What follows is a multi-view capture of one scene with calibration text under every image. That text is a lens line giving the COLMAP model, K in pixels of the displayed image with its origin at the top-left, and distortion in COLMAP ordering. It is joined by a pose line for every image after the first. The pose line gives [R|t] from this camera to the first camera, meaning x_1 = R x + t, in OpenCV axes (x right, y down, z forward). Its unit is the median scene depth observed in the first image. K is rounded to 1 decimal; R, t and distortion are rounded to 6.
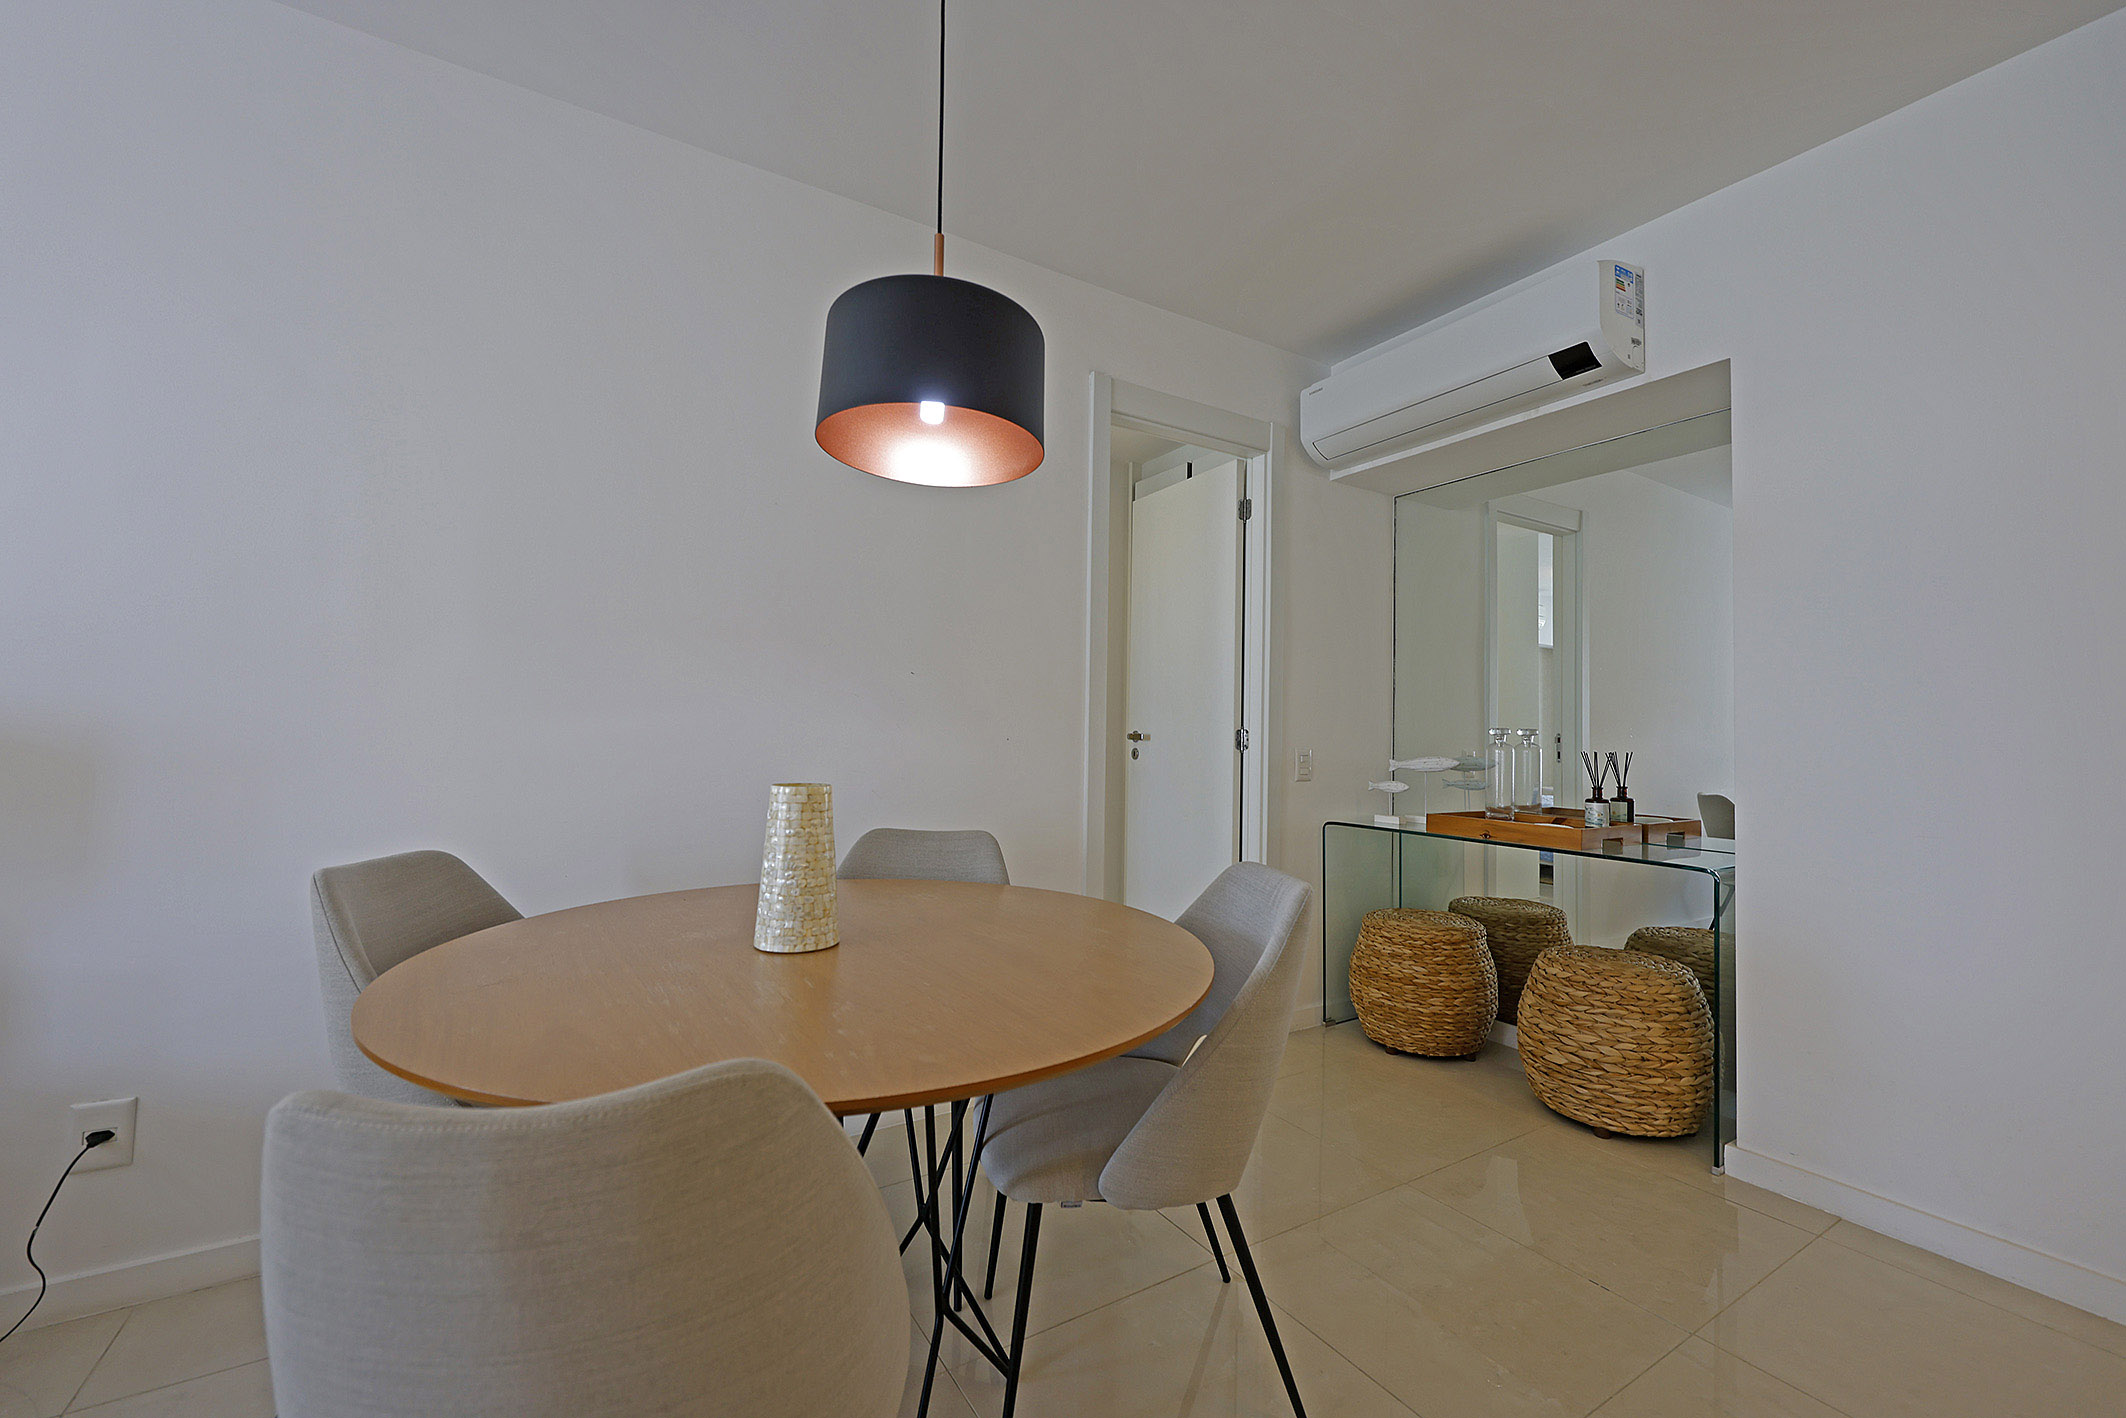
lens RADIAL K [[837.4, 0, 1110.8], [0, 837.4, 713.8], [0, 0, 1]] dist [-0.000621, -0.000137]
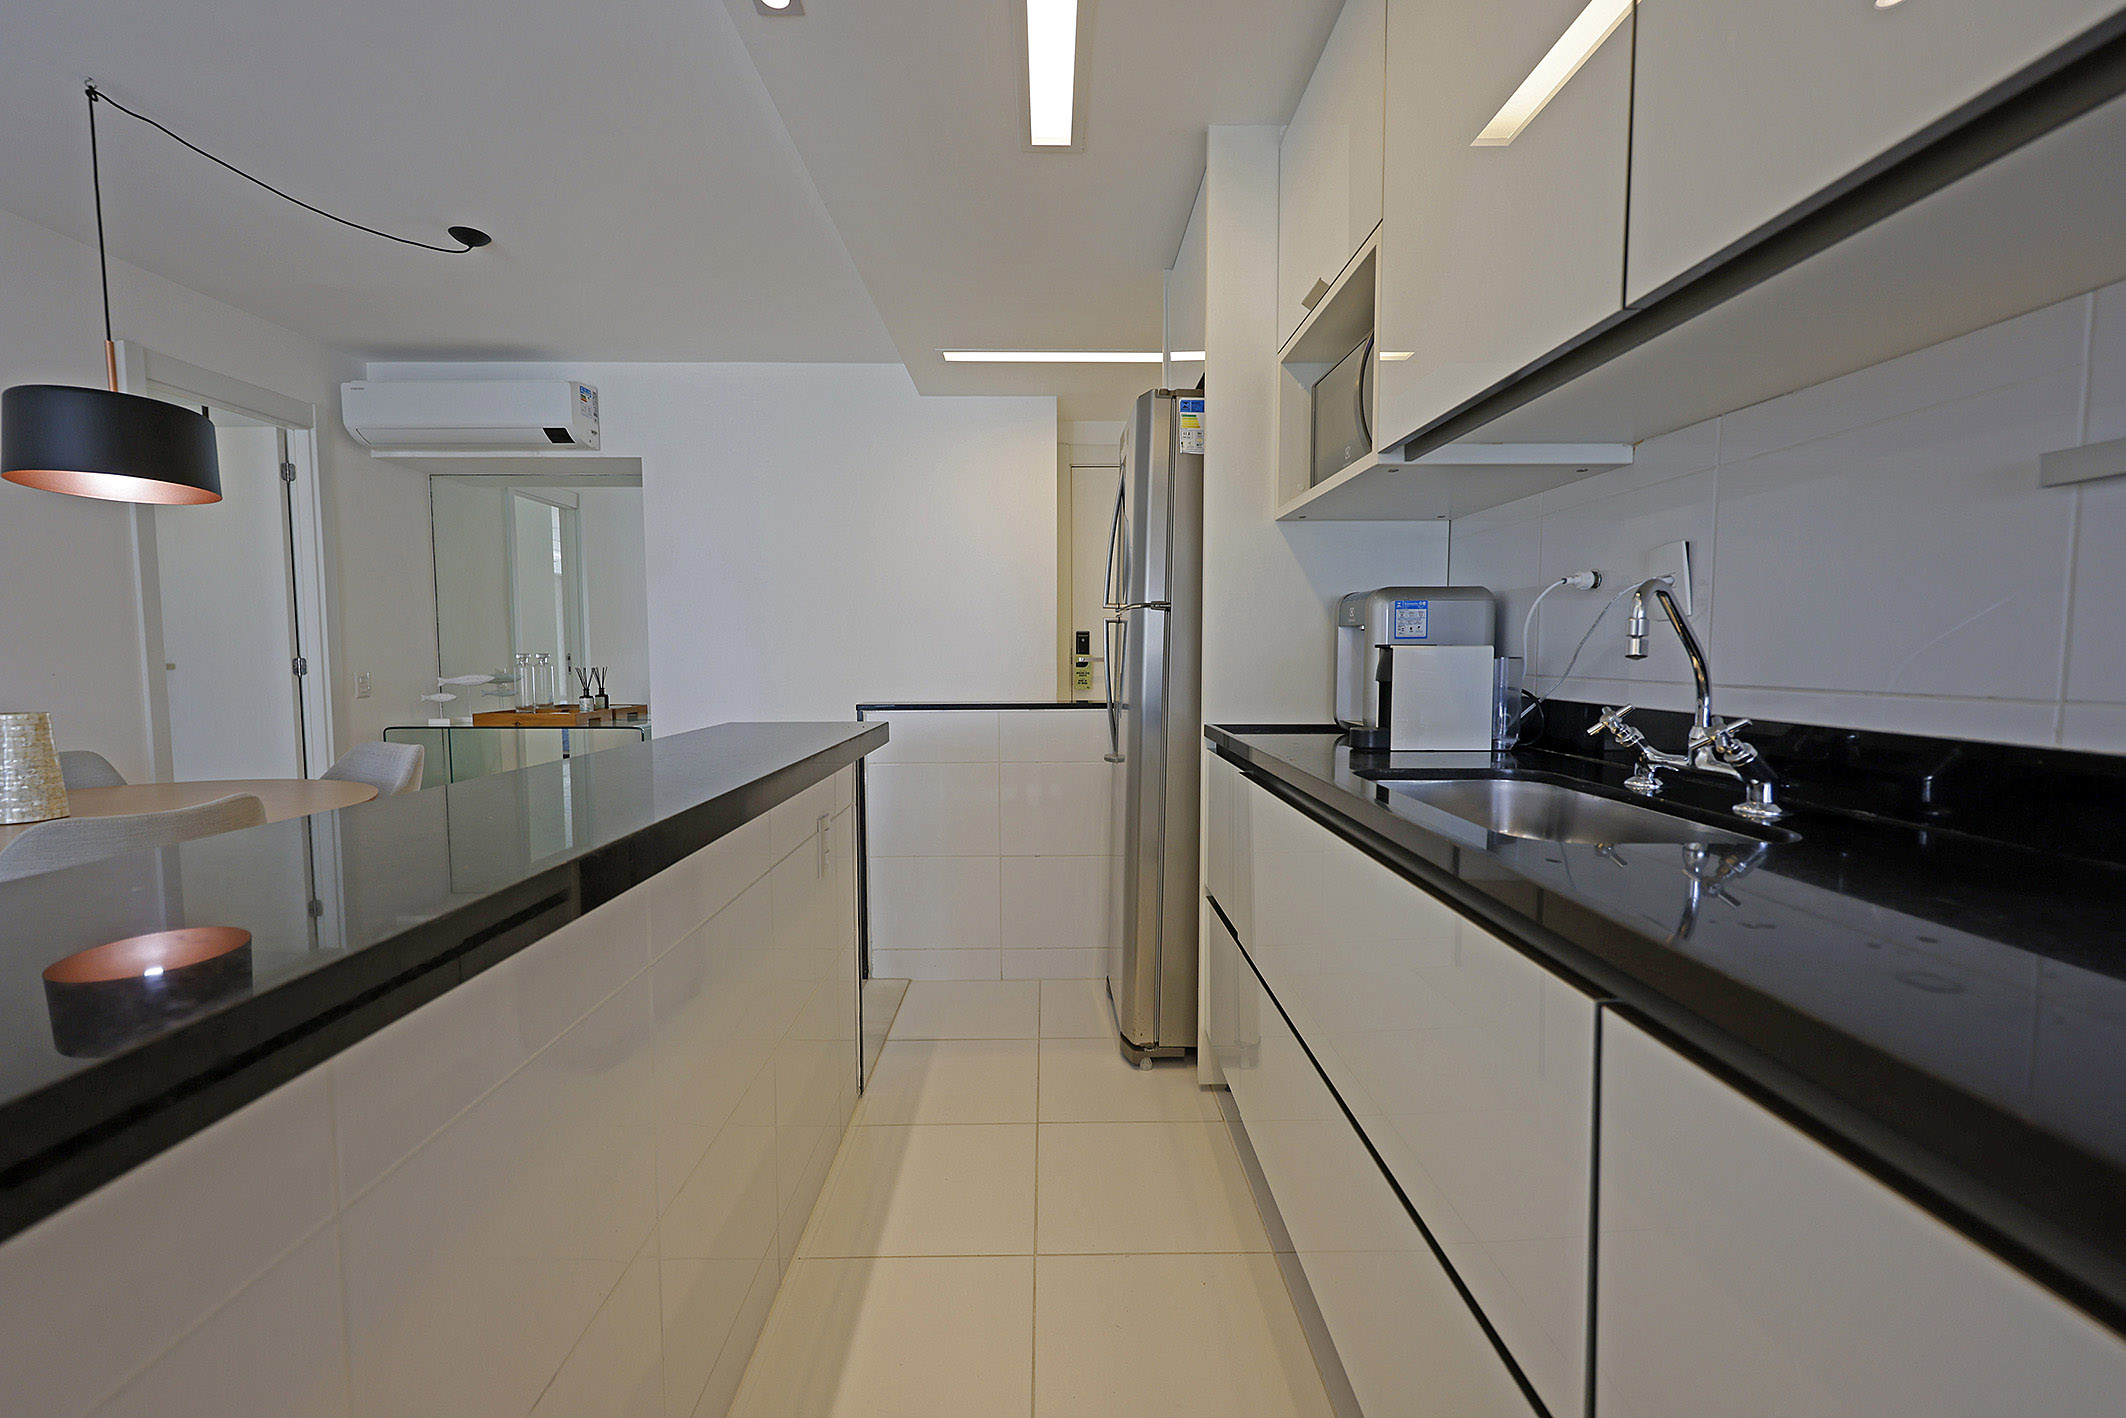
lens RADIAL K [[904.2, 0, 1056.4], [0, 904.2, 711.6], [0, 0, 1]] dist [-0.000029, -0.000439]
pose [[0.571908, -0.073625, 0.817007, -0.297562], [-0.009553, 0.995299, 0.096379, -0.041629], [-0.820262, -0.062925, 0.568516, -0.661554]]
